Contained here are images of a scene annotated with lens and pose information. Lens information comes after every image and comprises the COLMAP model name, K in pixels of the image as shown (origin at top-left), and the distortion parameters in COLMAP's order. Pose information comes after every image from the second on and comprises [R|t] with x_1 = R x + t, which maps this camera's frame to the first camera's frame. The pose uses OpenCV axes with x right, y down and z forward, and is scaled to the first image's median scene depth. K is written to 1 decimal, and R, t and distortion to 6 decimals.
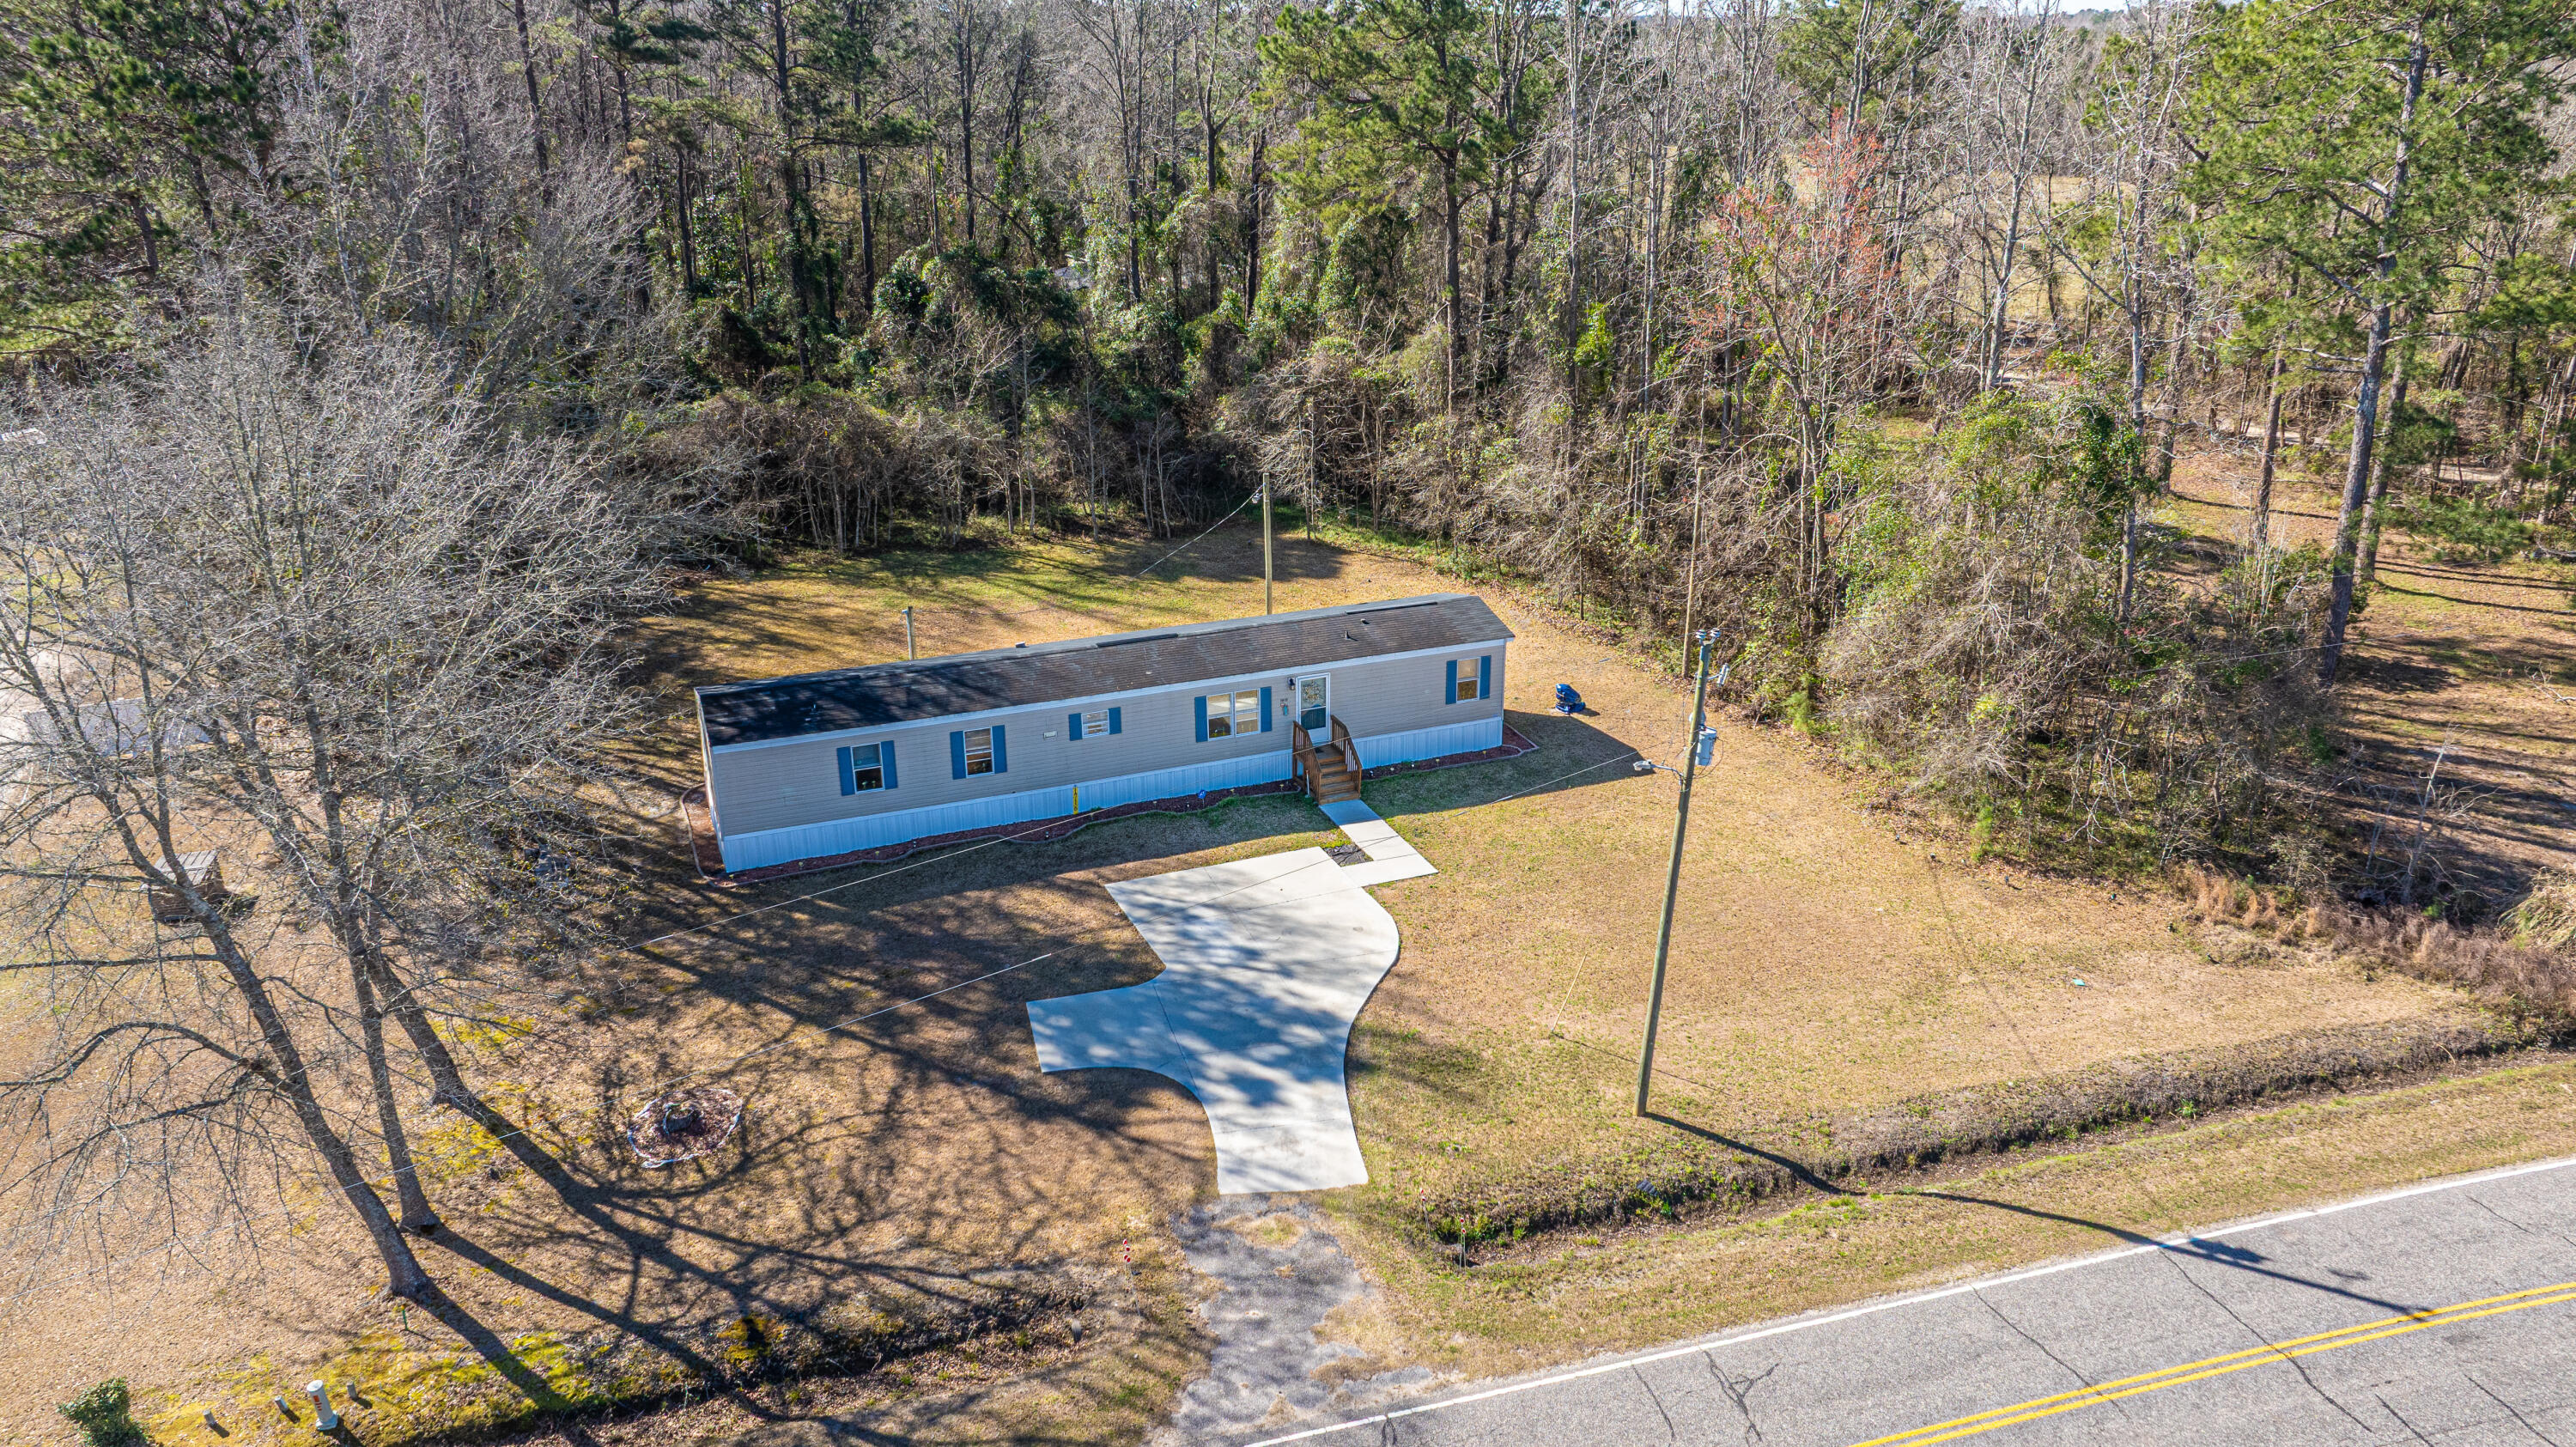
lens RADIAL K [[1843.5, 0, 1309.6], [0, 1843.5, 699.5], [0, 0, 1]] dist [-0.025287, 0.033882]
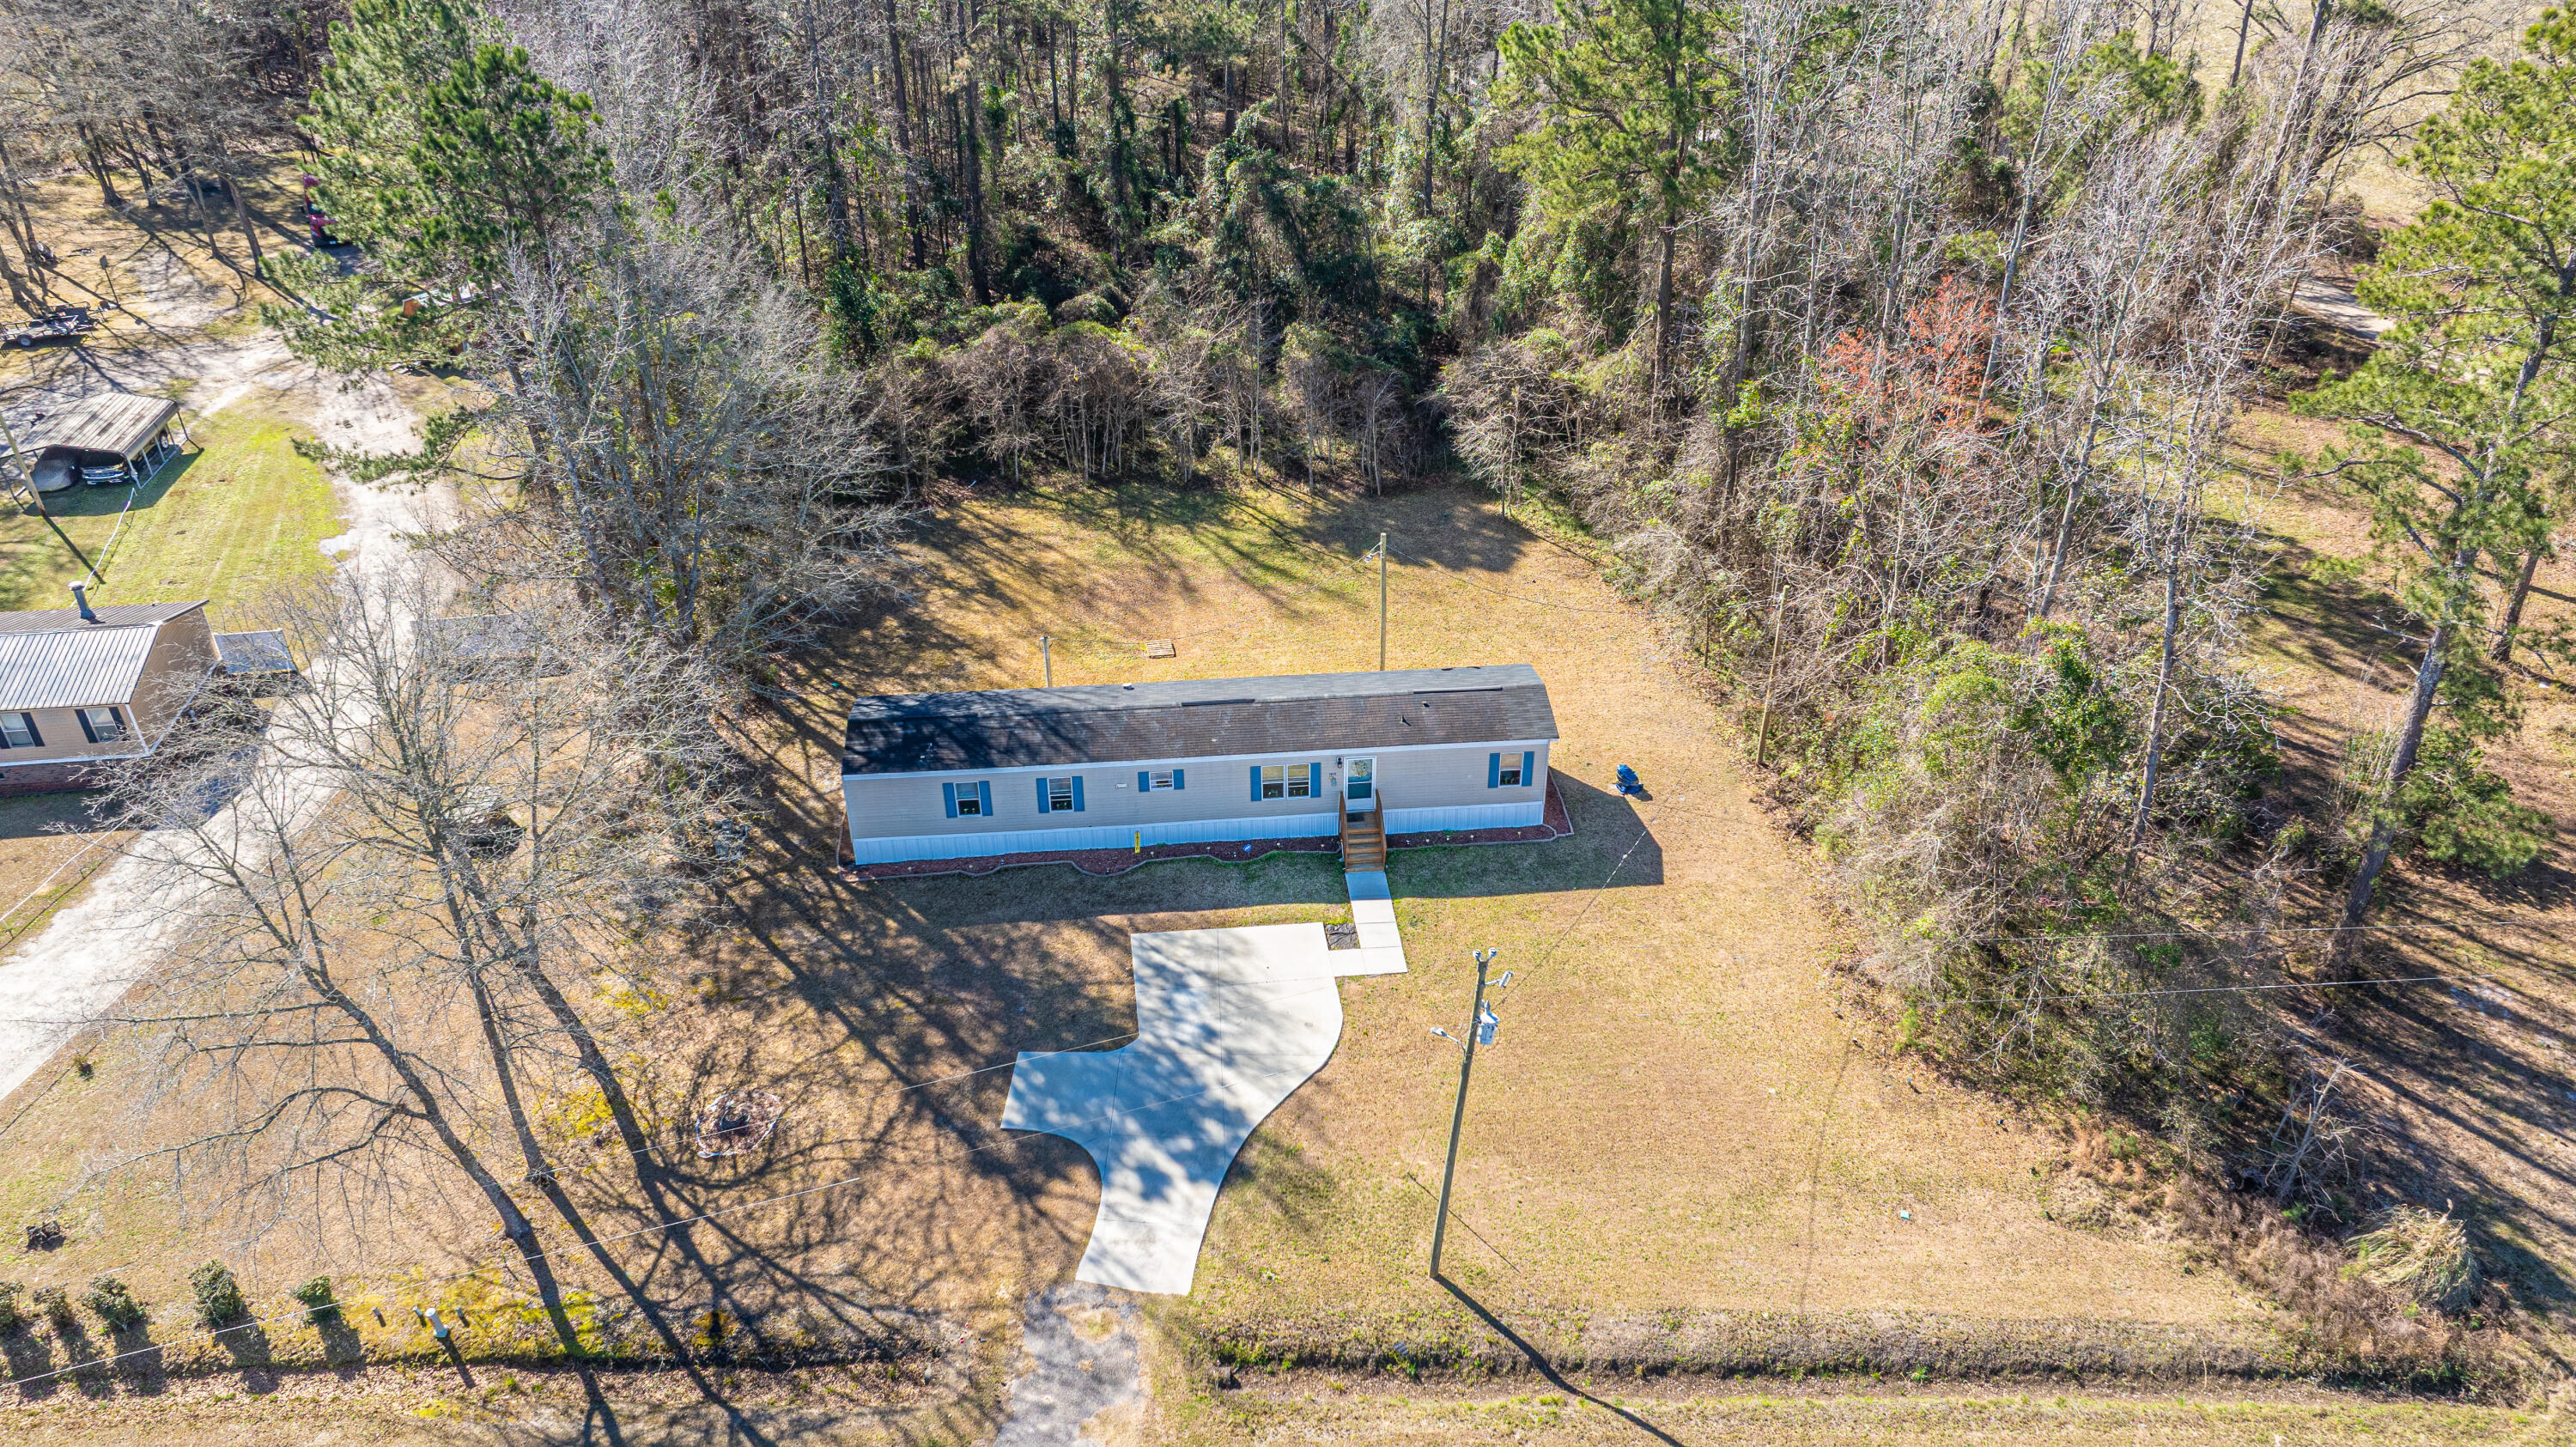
lens RADIAL K [[1843.5, 0, 1295.9], [0, 1843.5, 711.1], [0, 0, 1]] dist [-0.025287, 0.033882]
pose [[0.956294, 0.156657, -0.246900, 0.305056], [-0.104545, 0.971740, 0.211641, -0.351938], [0.273077, -0.176579, 0.945647, -0.101782]]
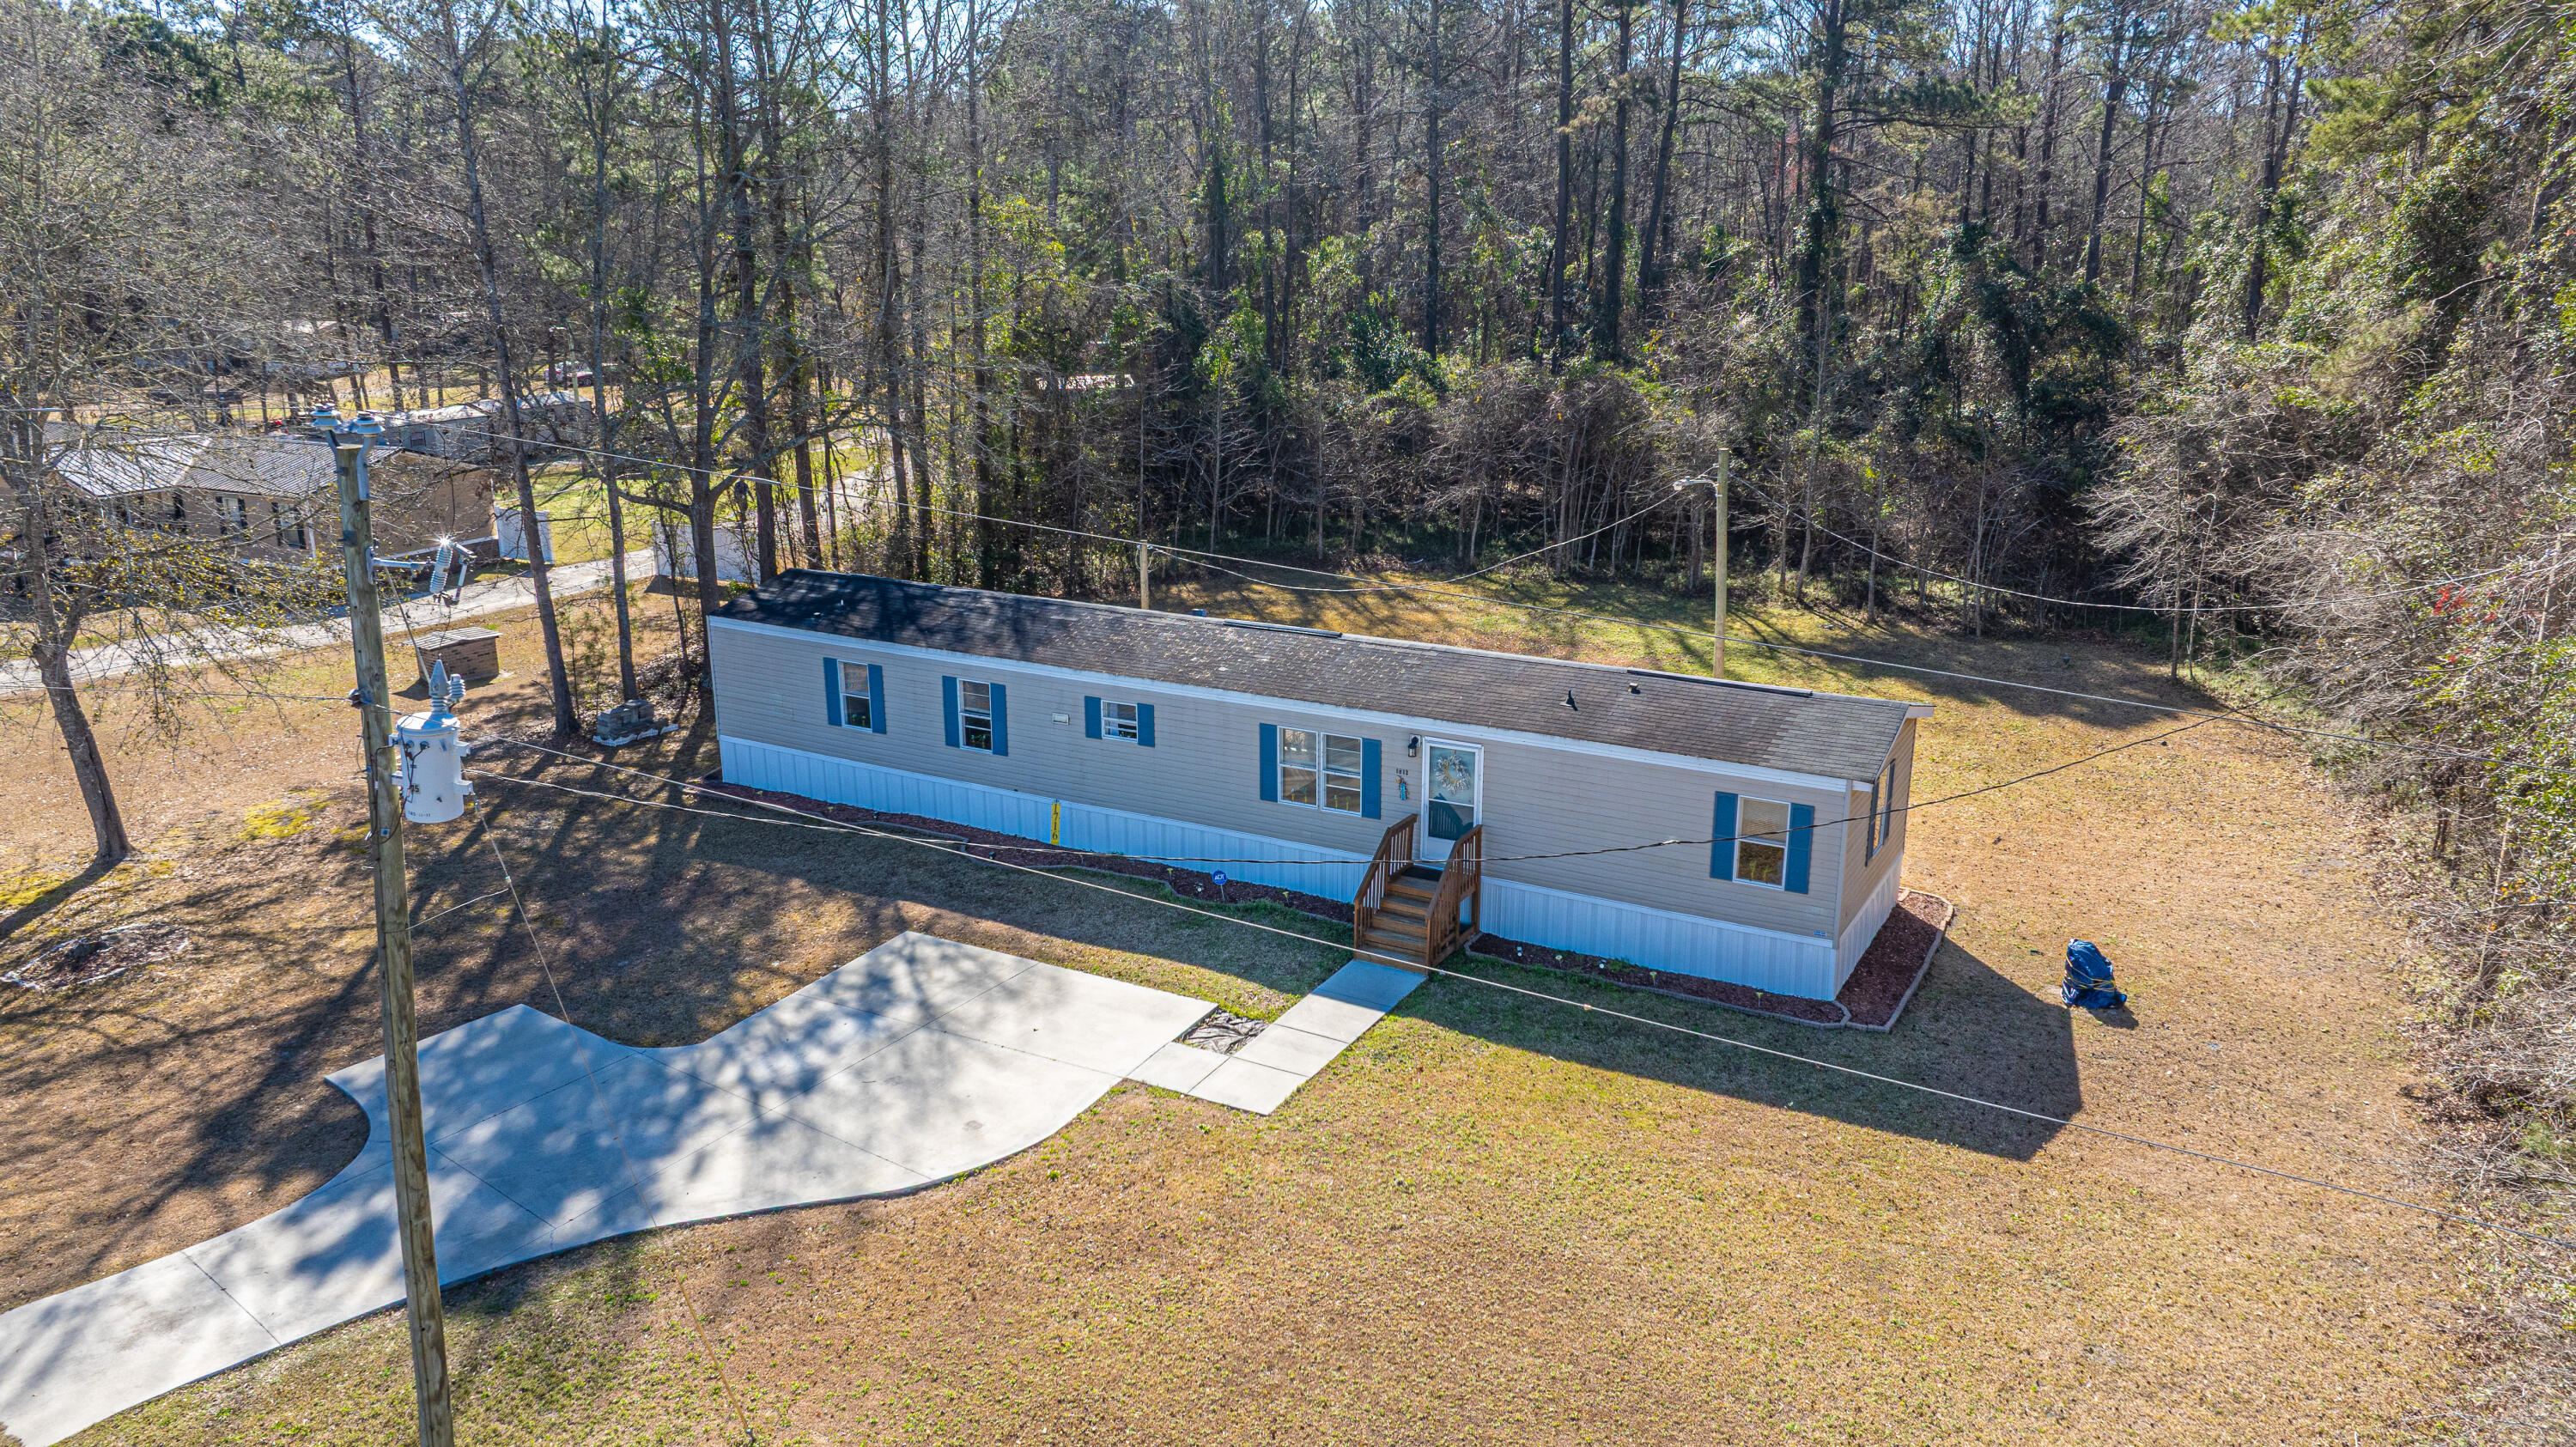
lens RADIAL K [[1843.5, 0, 1267.0], [0, 1843.5, 699.6], [0, 0, 1]] dist [-0.025287, 0.033882]
pose [[0.608549, 0.204484, -0.766717, 0.501935], [-0.270830, 0.961731, 0.041535, -0.042971], [0.745869, 0.182374, 0.640640, 0.758161]]
